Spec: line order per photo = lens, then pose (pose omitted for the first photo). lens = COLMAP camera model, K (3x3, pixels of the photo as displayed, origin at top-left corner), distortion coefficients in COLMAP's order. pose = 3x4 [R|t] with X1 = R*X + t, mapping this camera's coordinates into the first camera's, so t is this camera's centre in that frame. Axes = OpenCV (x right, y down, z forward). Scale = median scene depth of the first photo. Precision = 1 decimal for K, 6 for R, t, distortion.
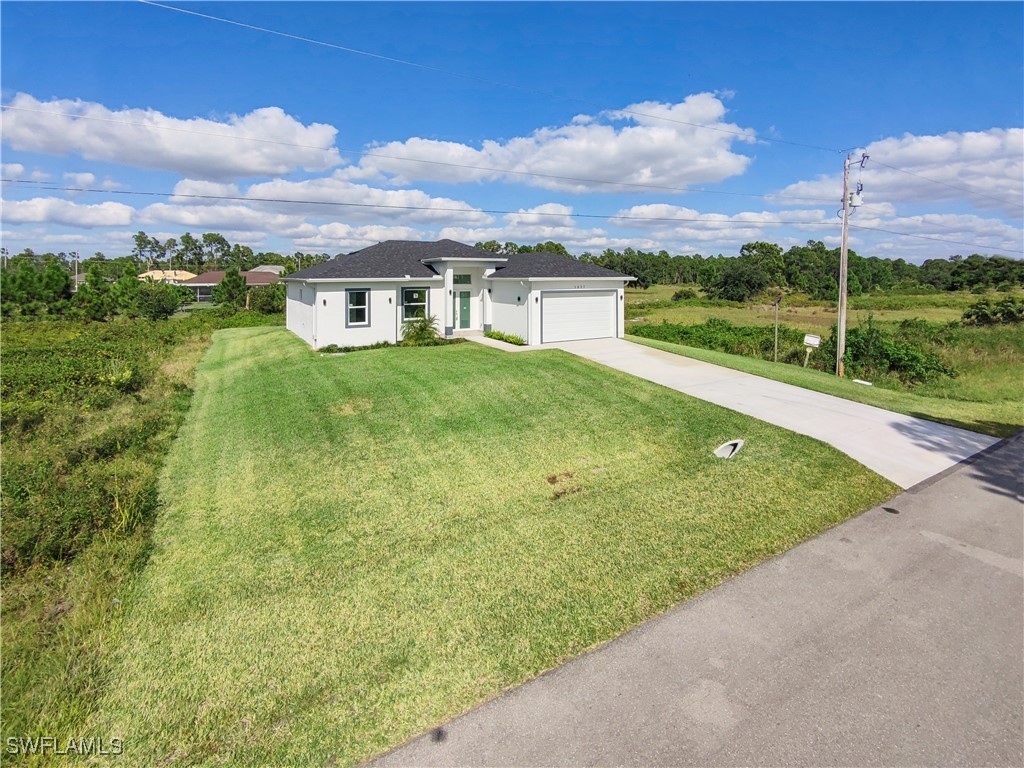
lens RADIAL K [[497.7, 0, 508.7], [0, 497.7, 286.8], [0, 0, 1]] dist [-0.001816, -0.000782]
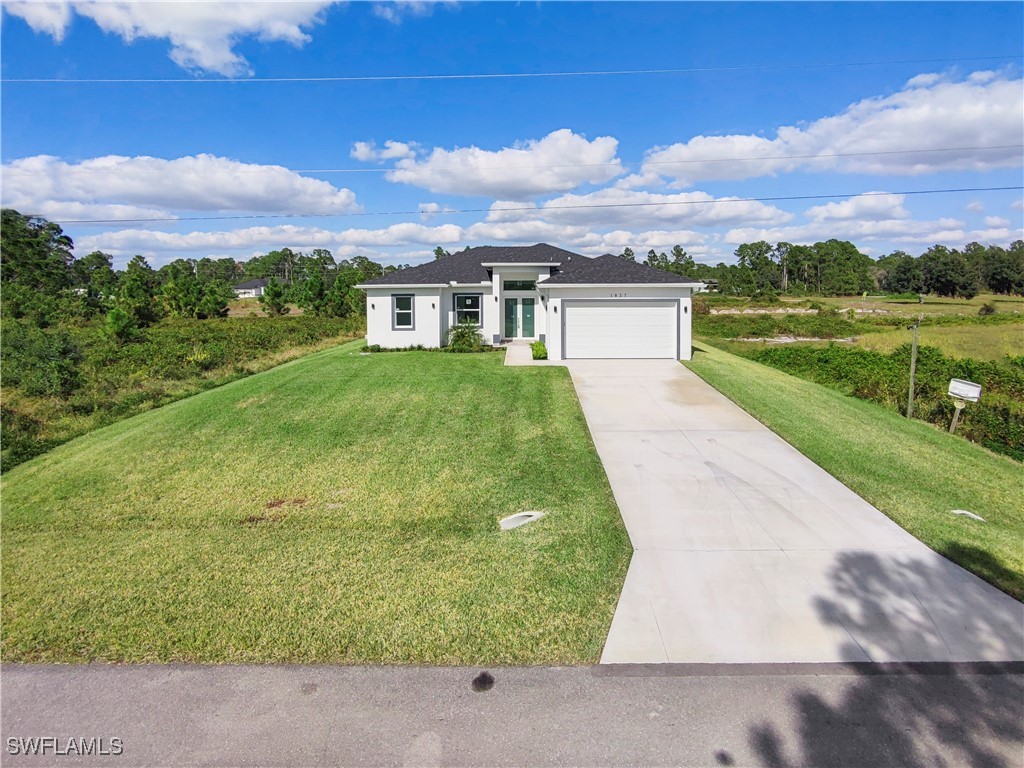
lens RADIAL K [[497.7, 0, 508.7], [0, 497.7, 286.8], [0, 0, 1]] dist [-0.001816, -0.000782]
pose [[0.852221, 0.001966, -0.523178, 0.405654], [-0.008264, 0.999919, -0.009704, -0.003172], [0.523116, 0.012594, 0.852168, 0.189168]]
